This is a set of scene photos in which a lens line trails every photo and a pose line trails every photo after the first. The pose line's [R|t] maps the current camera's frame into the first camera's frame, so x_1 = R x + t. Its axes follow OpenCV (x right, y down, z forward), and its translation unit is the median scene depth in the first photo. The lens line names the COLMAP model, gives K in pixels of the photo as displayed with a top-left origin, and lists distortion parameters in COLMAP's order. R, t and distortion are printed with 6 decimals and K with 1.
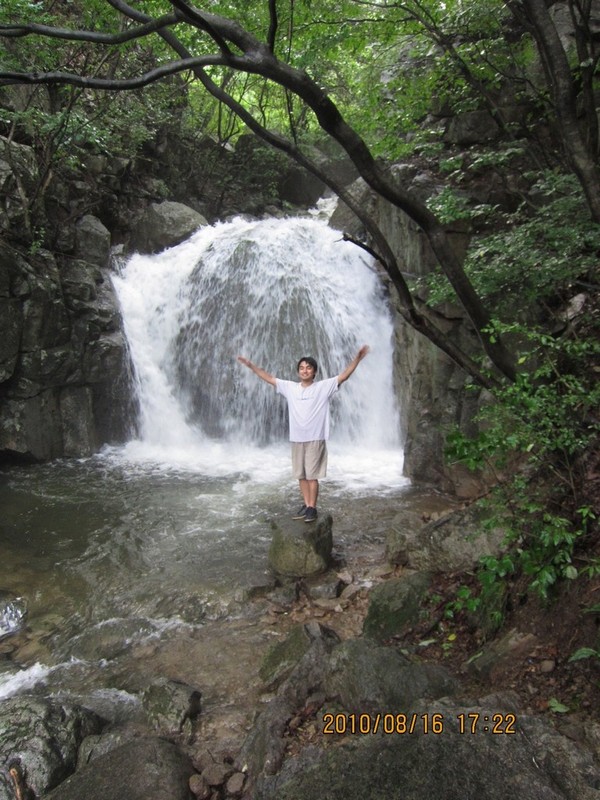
lens RADIAL K [[662.1, 0, 299.2], [0, 662.1, 403.0], [0, 0, 1]] dist [-0.040104, 0.008657]
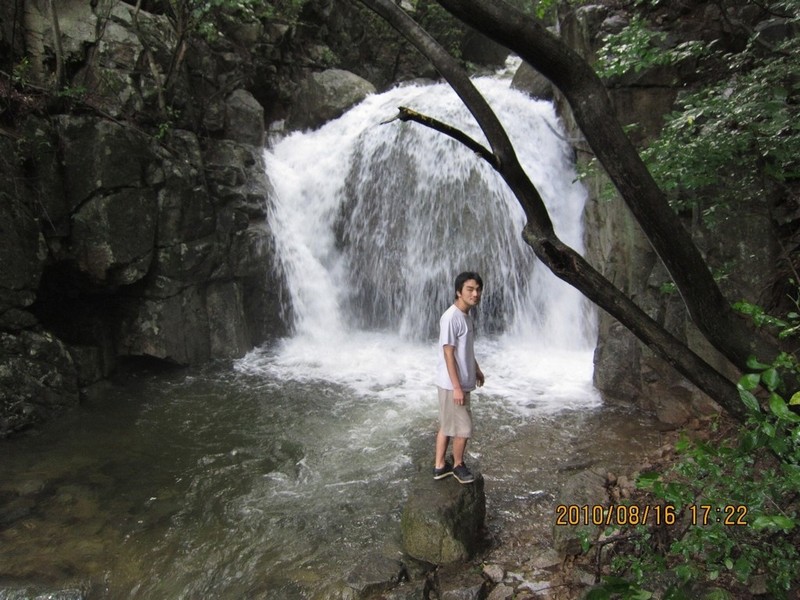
lens RADIAL K [[662.1, 0, 401.5], [0, 662.1, 297.9], [0, 0, 1]] dist [-0.040104, 0.008657]
pose [[0.988769, -0.012256, -0.148948, 0.048147], [0.018681, 0.998951, 0.041814, -0.043555], [0.148280, -0.044127, 0.987961, 0.165454]]
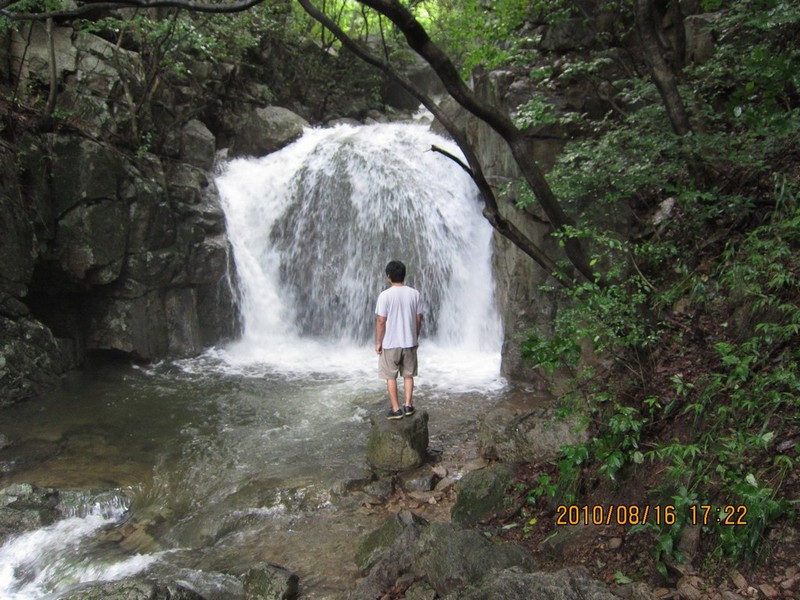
lens RADIAL K [[662.1, 0, 399.0], [0, 662.1, 298.1], [0, 0, 1]] dist [-0.040104, 0.008657]
pose [[0.999980, 0.002069, -0.005973, 0.006900], [-0.002134, 0.999938, -0.010887, 0.002129], [0.005950, 0.010899, 0.999923, -0.023574]]
